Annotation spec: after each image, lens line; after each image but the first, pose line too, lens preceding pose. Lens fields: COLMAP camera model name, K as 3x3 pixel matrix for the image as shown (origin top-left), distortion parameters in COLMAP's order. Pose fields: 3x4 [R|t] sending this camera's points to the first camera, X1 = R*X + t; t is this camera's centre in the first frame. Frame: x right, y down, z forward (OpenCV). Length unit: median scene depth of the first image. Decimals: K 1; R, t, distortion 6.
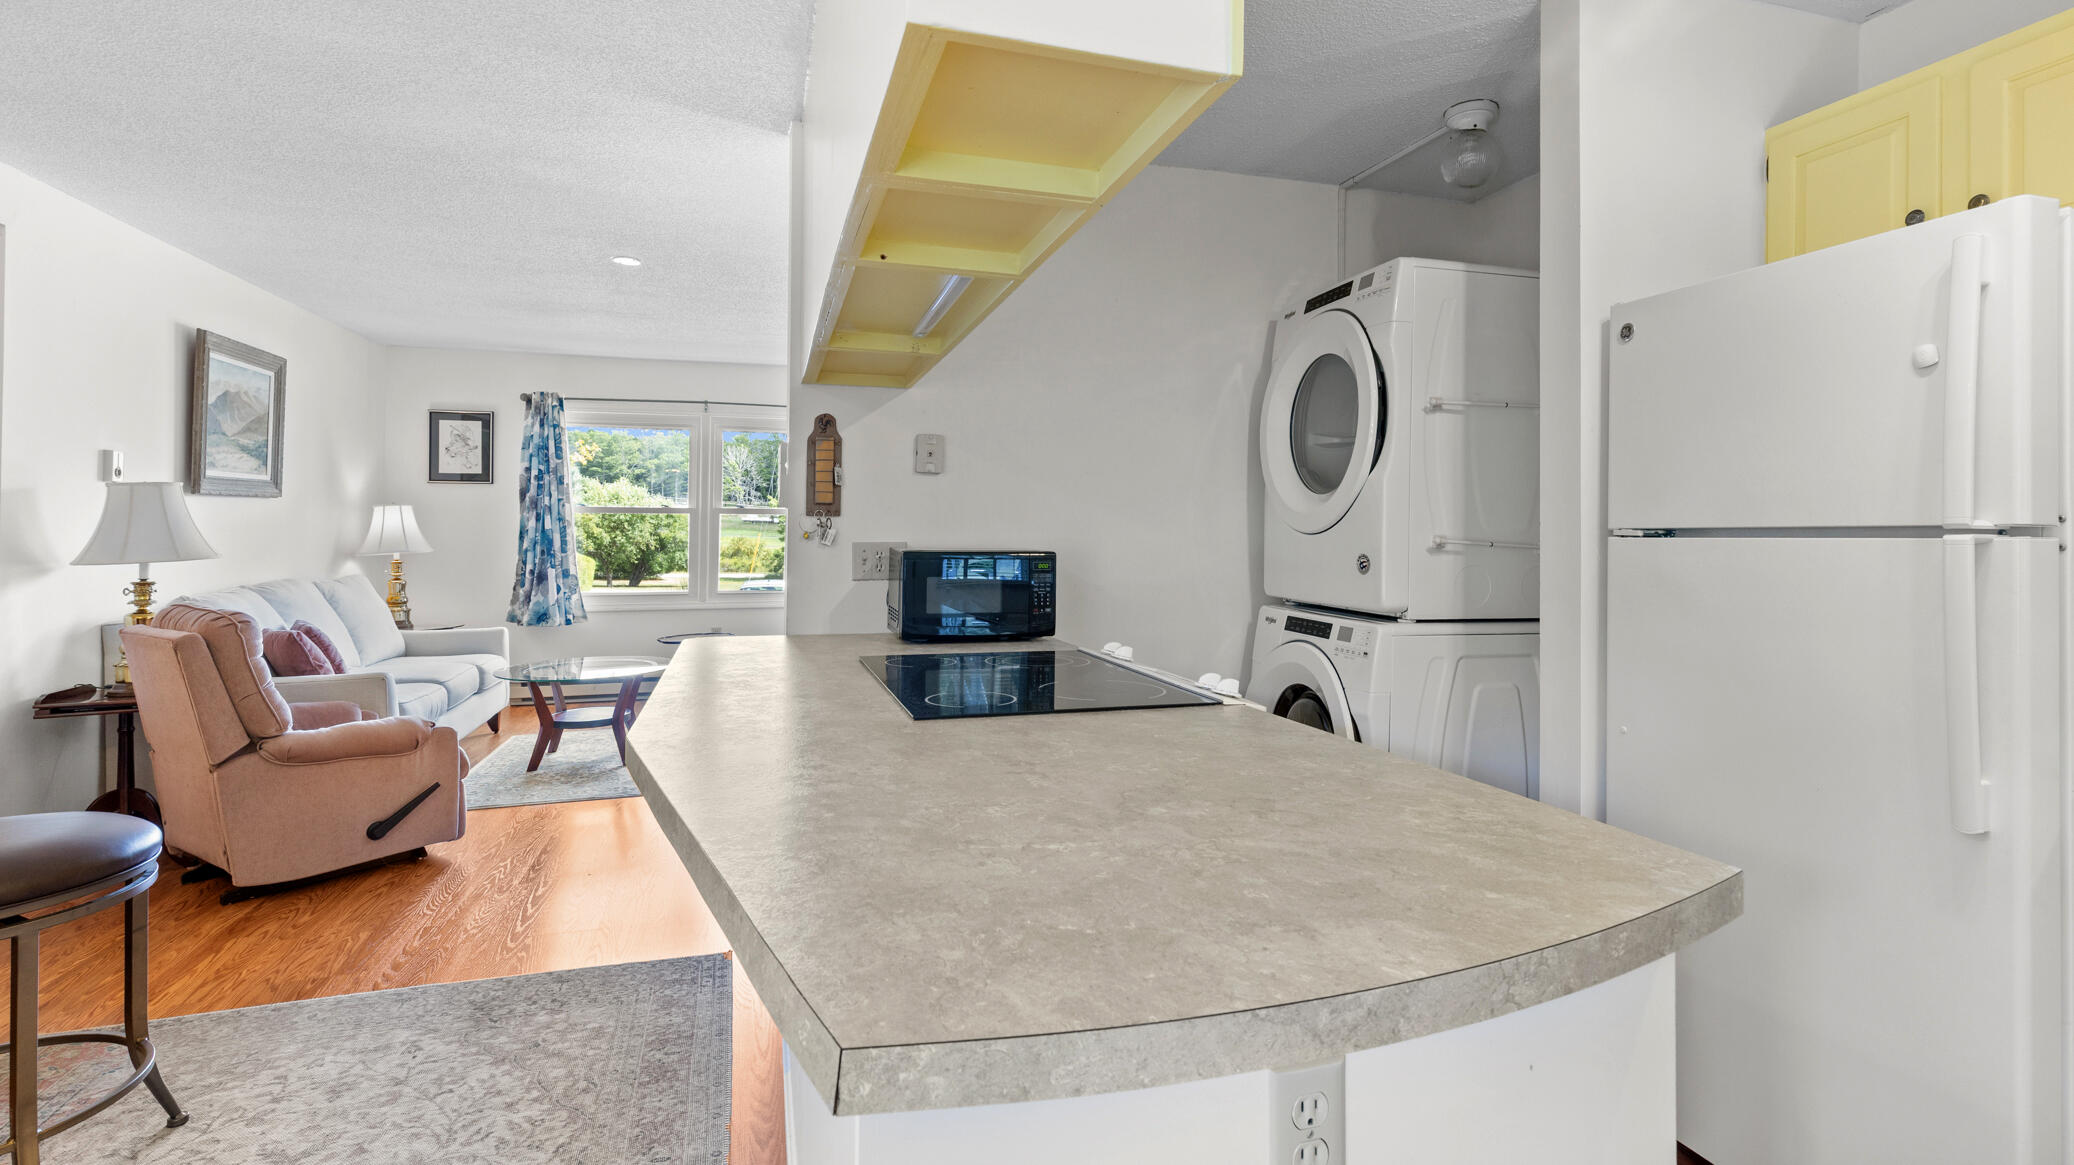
lens RADIAL K [[1015.3, 0, 1041.8], [0, 1015.3, 537.5], [0, 0, 1]] dist [-0.001124, -0.002552]
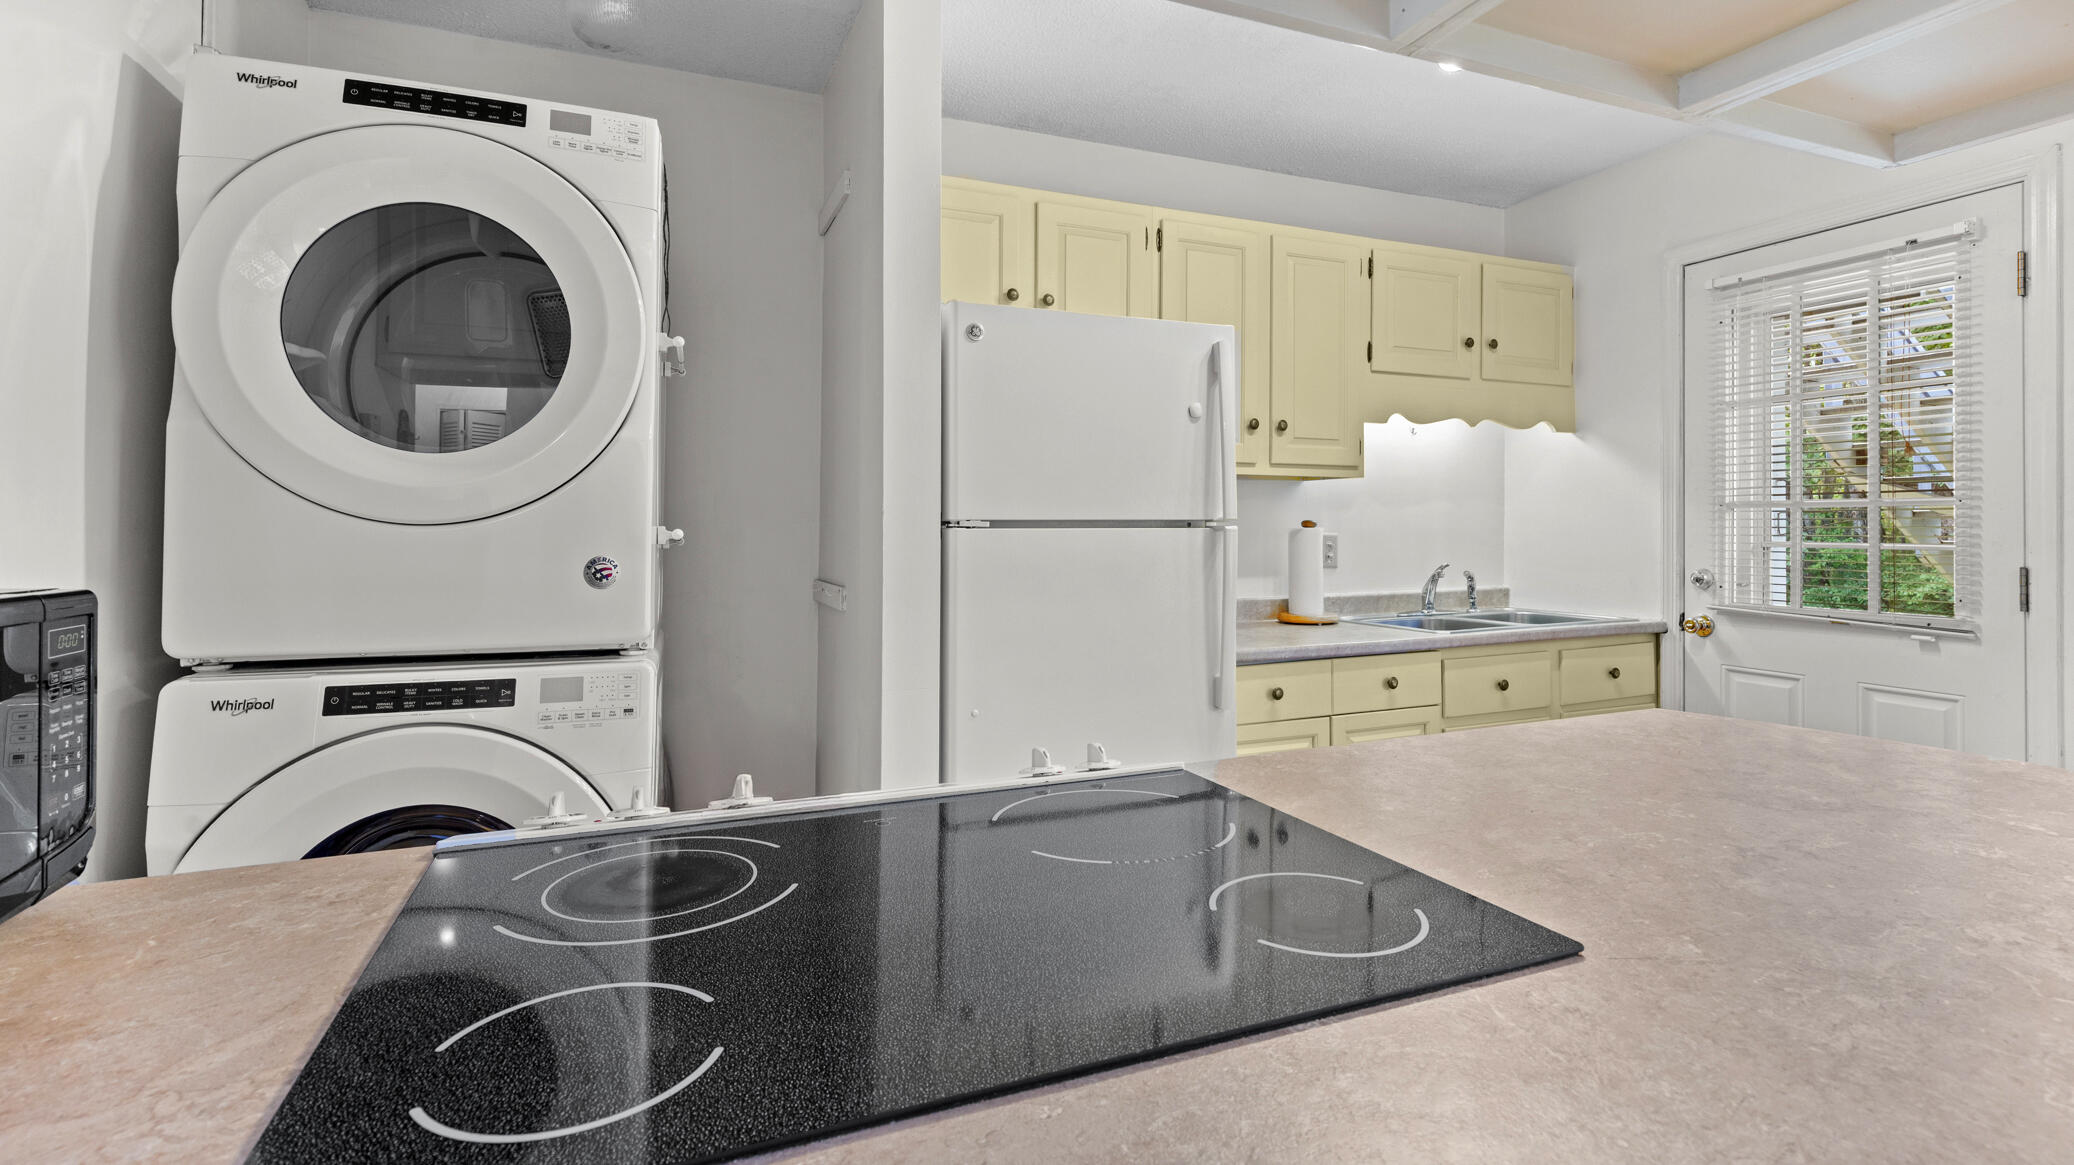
lens RADIAL K [[1086.7, 0, 1037.8], [0, 1086.7, 546.2], [0, 0, 1]] dist [-0.001146, -0.000468]
pose [[-0.171803, 0.006028, 0.985113, -0.509385], [0.017000, 0.999851, -0.003153, 0.021795], [-0.984985, 0.016205, -0.171879, 1.092763]]
